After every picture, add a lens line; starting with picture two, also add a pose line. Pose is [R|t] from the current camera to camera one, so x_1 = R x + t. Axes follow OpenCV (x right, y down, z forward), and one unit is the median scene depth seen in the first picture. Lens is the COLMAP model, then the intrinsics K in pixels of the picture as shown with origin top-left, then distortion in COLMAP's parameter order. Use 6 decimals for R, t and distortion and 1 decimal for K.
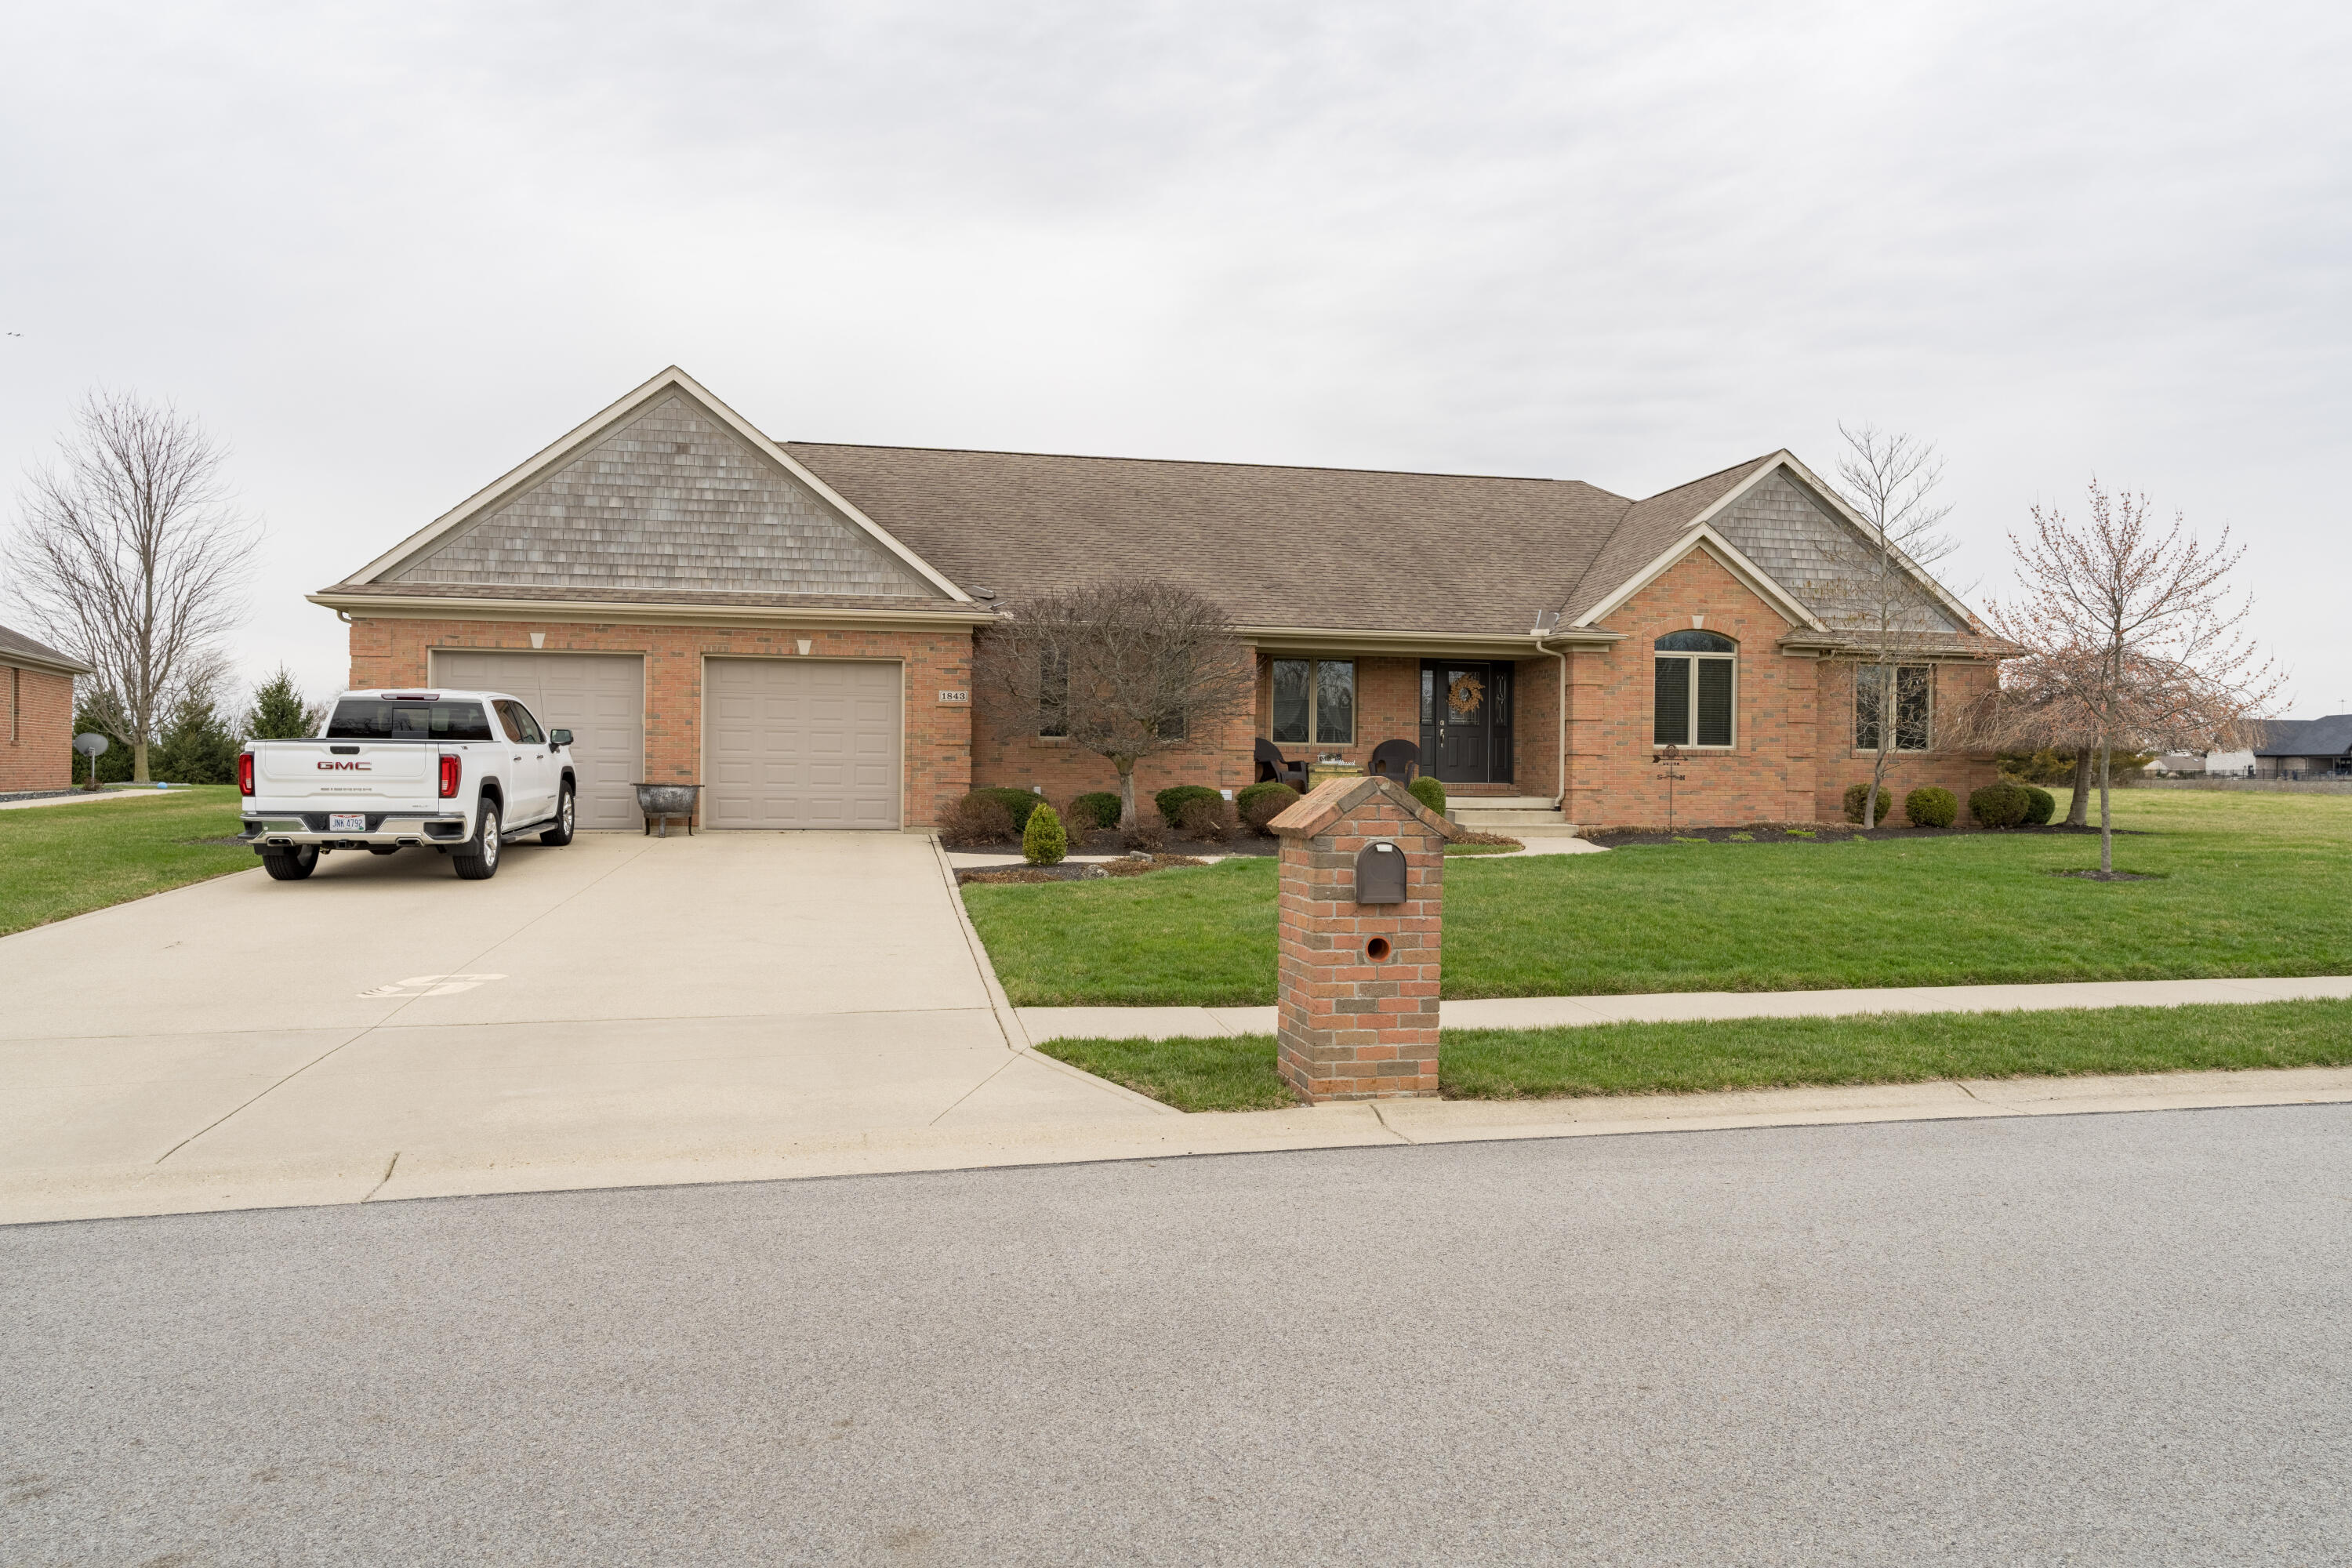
lens RADIAL K [[1549.5, 0, 1176.7], [0, 1549.5, 784.1], [0, 0, 1]] dist [0.005862, 0.000912]
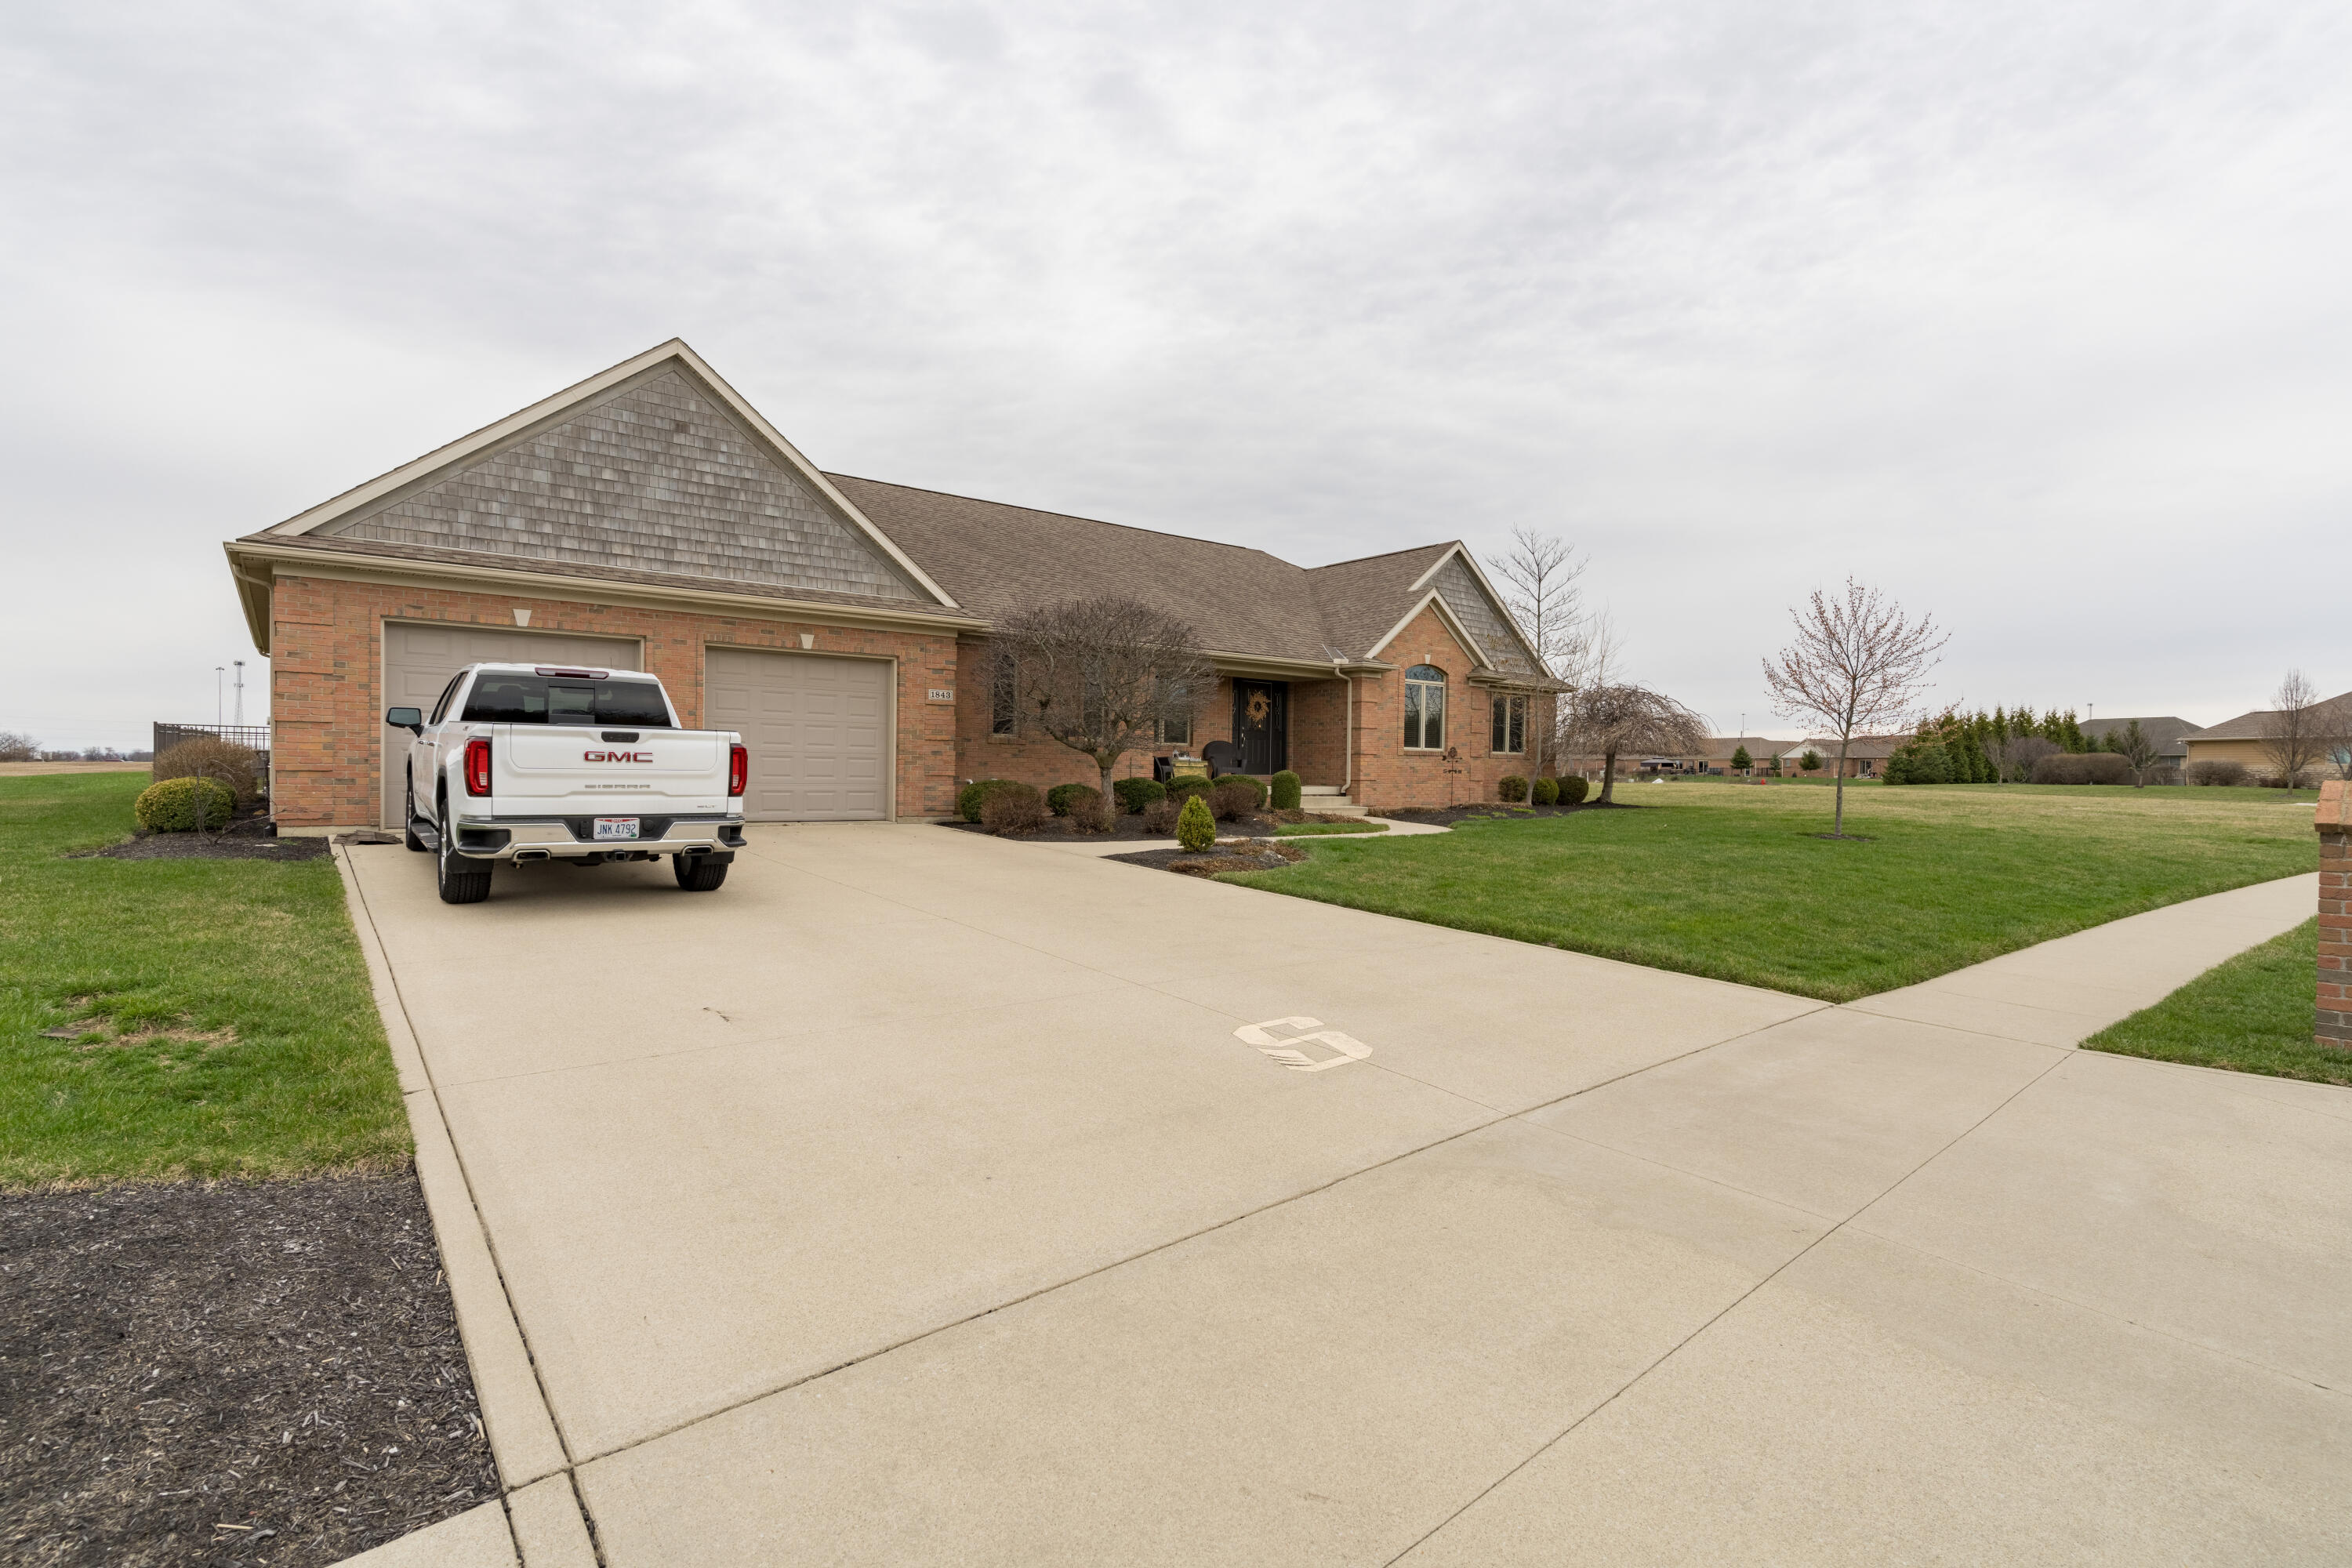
lens RADIAL K [[1116.8, 0, 1175.3], [0, 1116.8, 784.3], [0, 0, 1]] dist [0.005348, -0.002104]
pose [[0.886970, -0.004159, 0.461809, -0.364605], [-0.000353, 0.999953, 0.009683, -0.002285], [-0.461827, -0.008752, 0.886927, 0.241567]]
